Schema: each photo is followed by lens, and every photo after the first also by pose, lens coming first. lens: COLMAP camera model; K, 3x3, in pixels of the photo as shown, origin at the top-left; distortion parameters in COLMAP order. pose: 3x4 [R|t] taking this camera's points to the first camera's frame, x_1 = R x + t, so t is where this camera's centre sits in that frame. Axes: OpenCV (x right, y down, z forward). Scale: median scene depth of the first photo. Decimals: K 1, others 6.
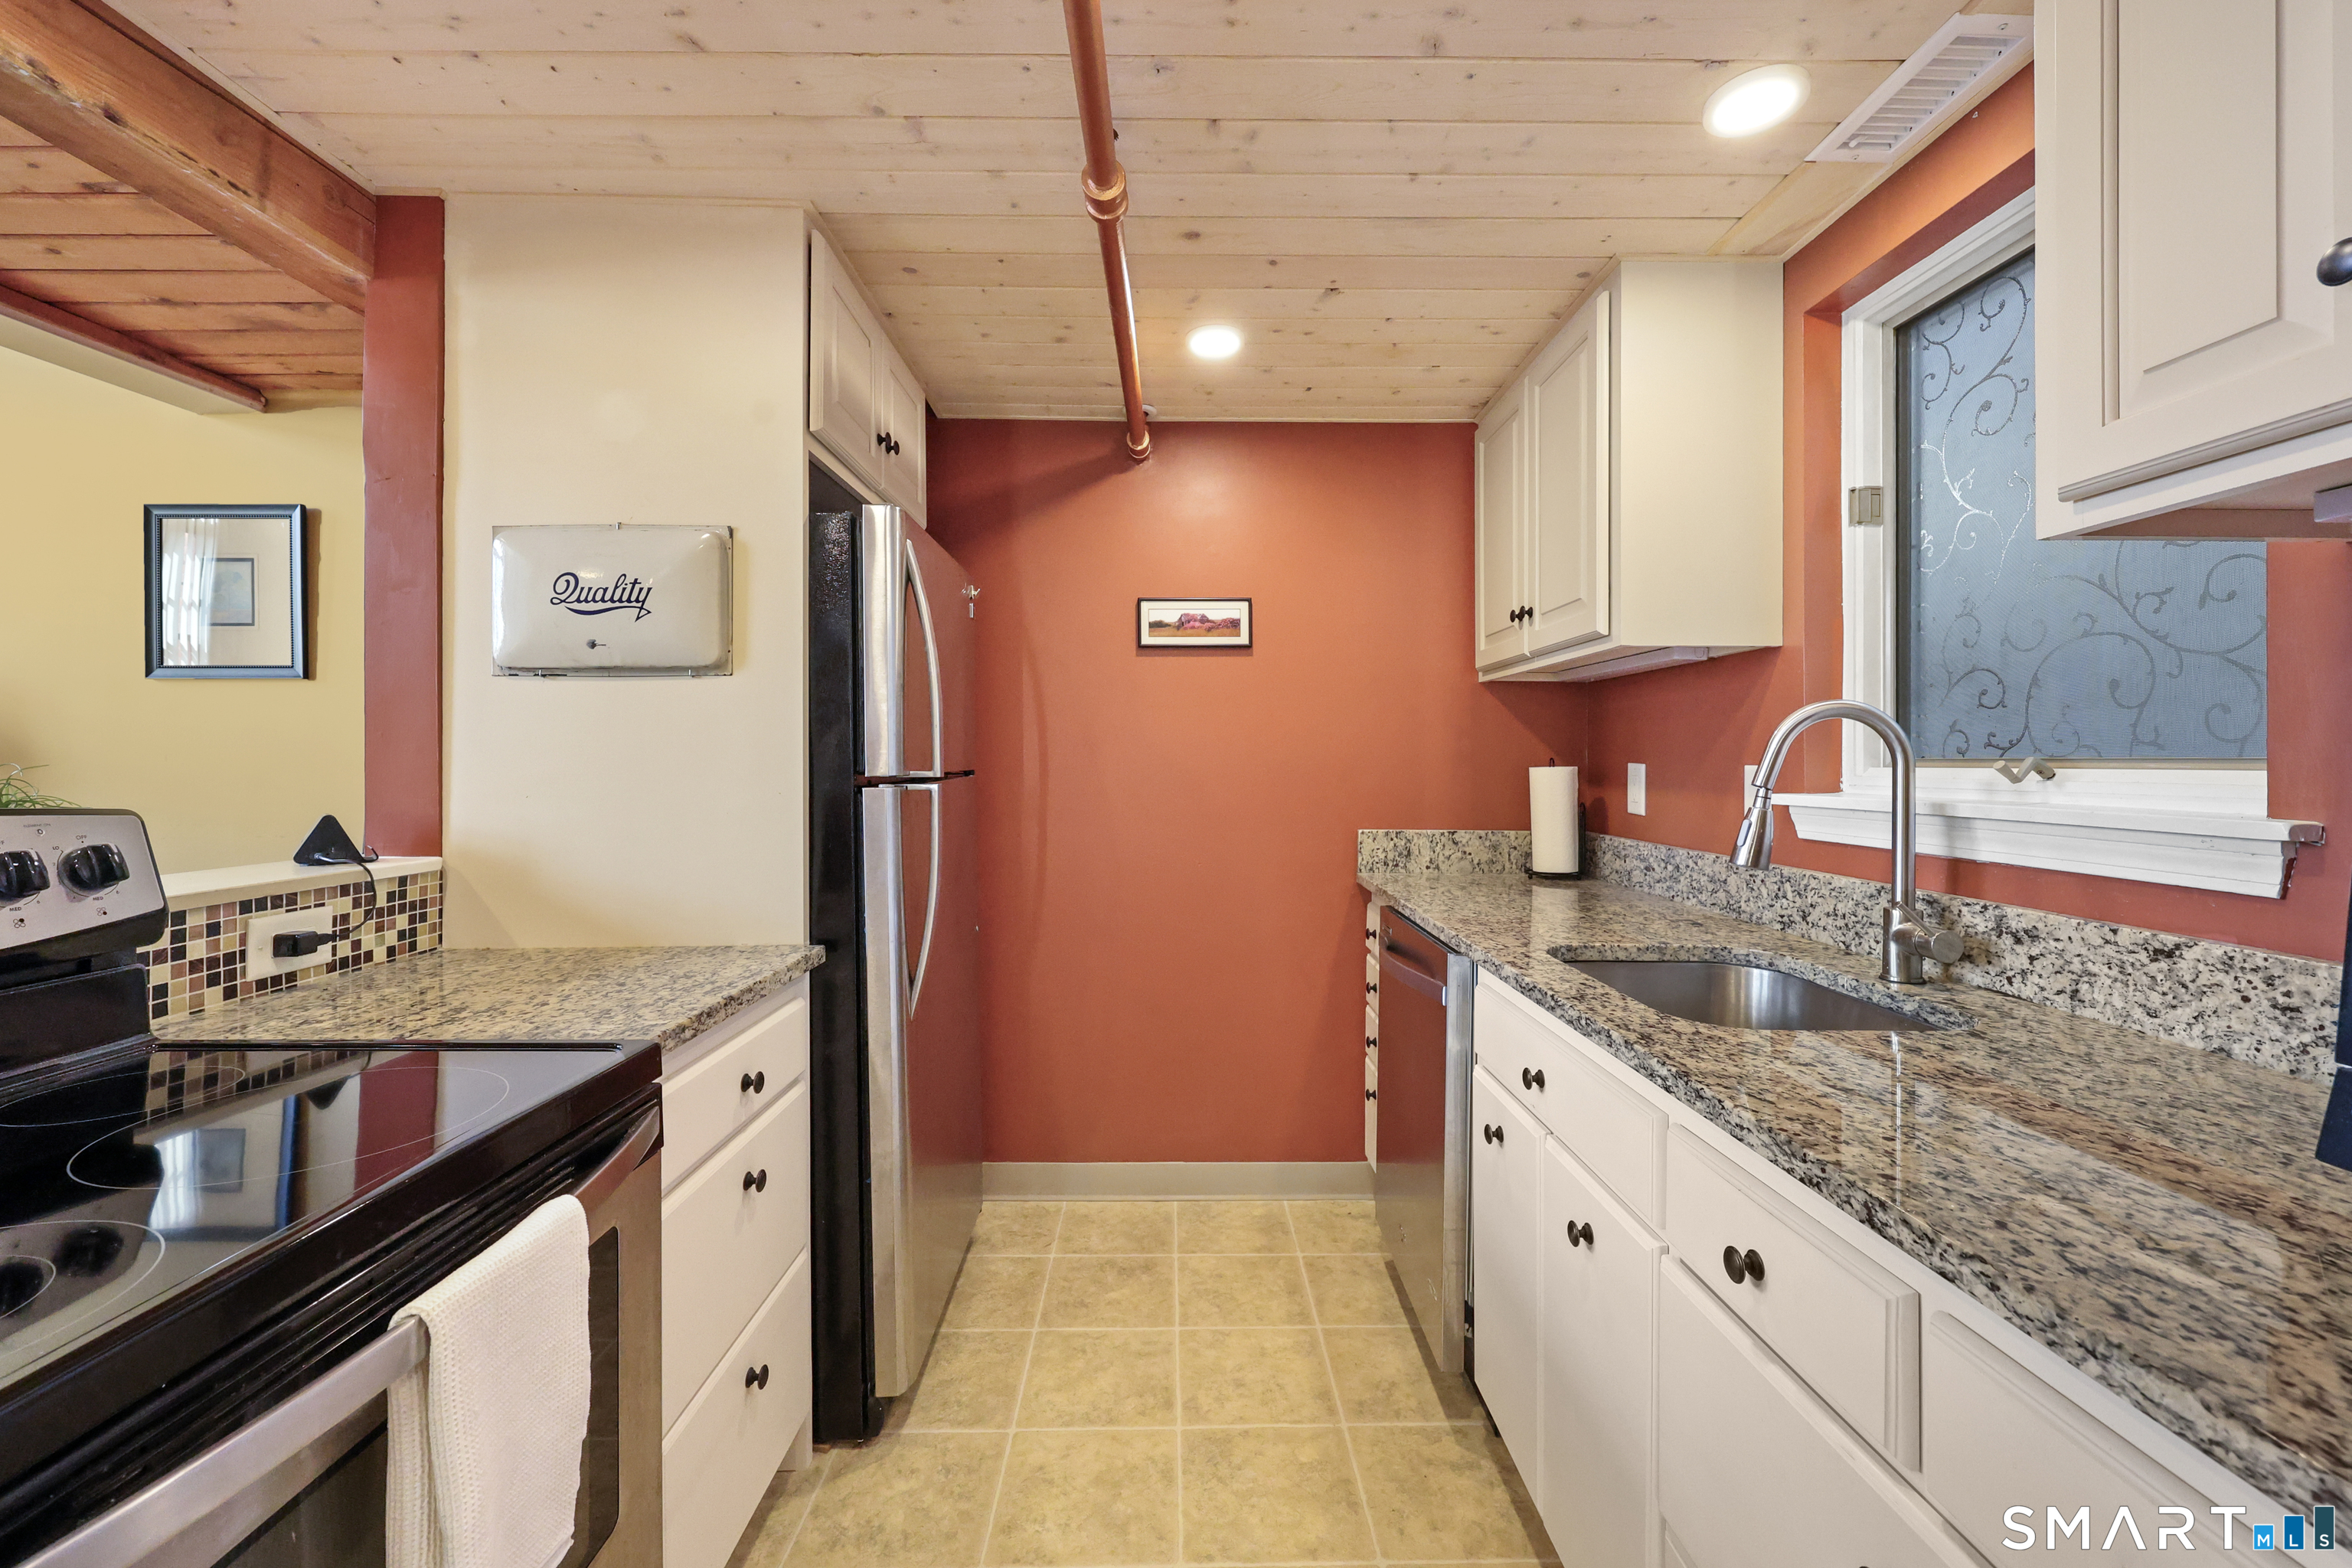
lens RADIAL K [[947.2, 0, 1179.8], [0, 947.2, 777.2], [0, 0, 1]] dist [-0.000933, -0.000128]
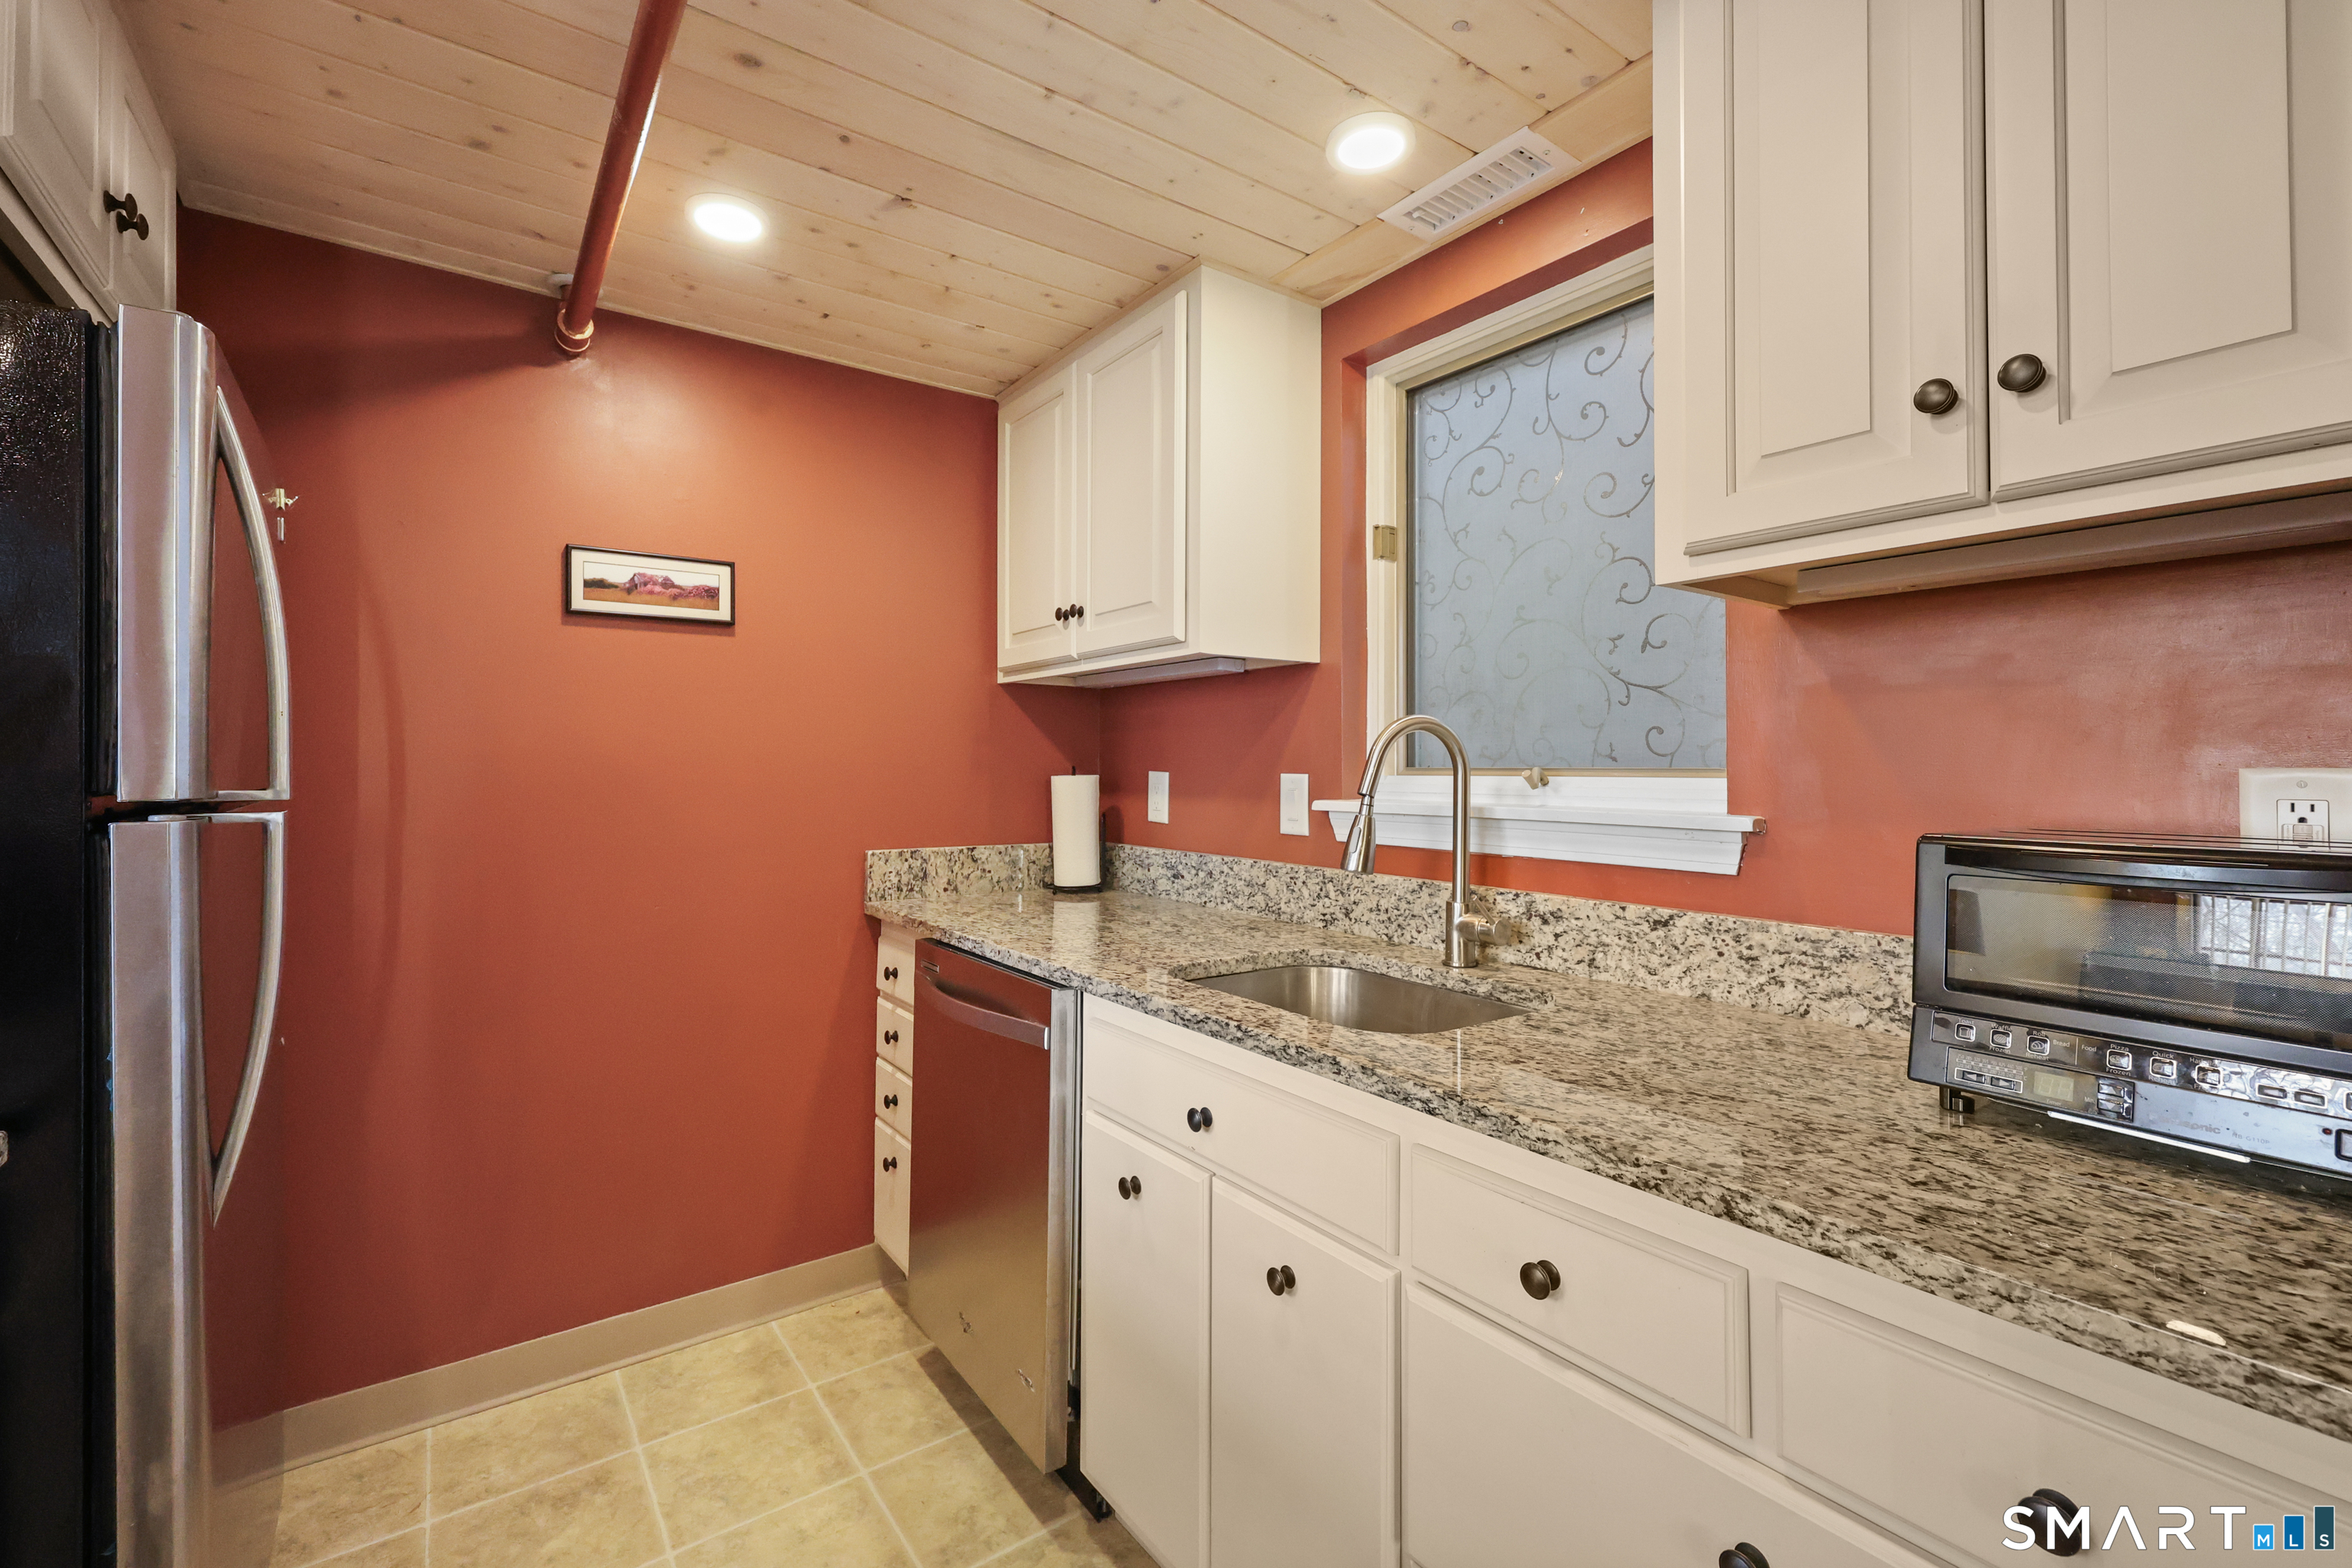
lens RADIAL K [[1004.8, 0, 1172.2], [0, 1004.8, 765.5], [0, 0, 1]] dist [0.003920, 0.000037]
pose [[0.818536, 0.000327, 0.574455, -0.163062], [0.010397, 0.999828, -0.015384, -0.006404], [-0.574361, 0.018565, 0.818391, 0.170040]]
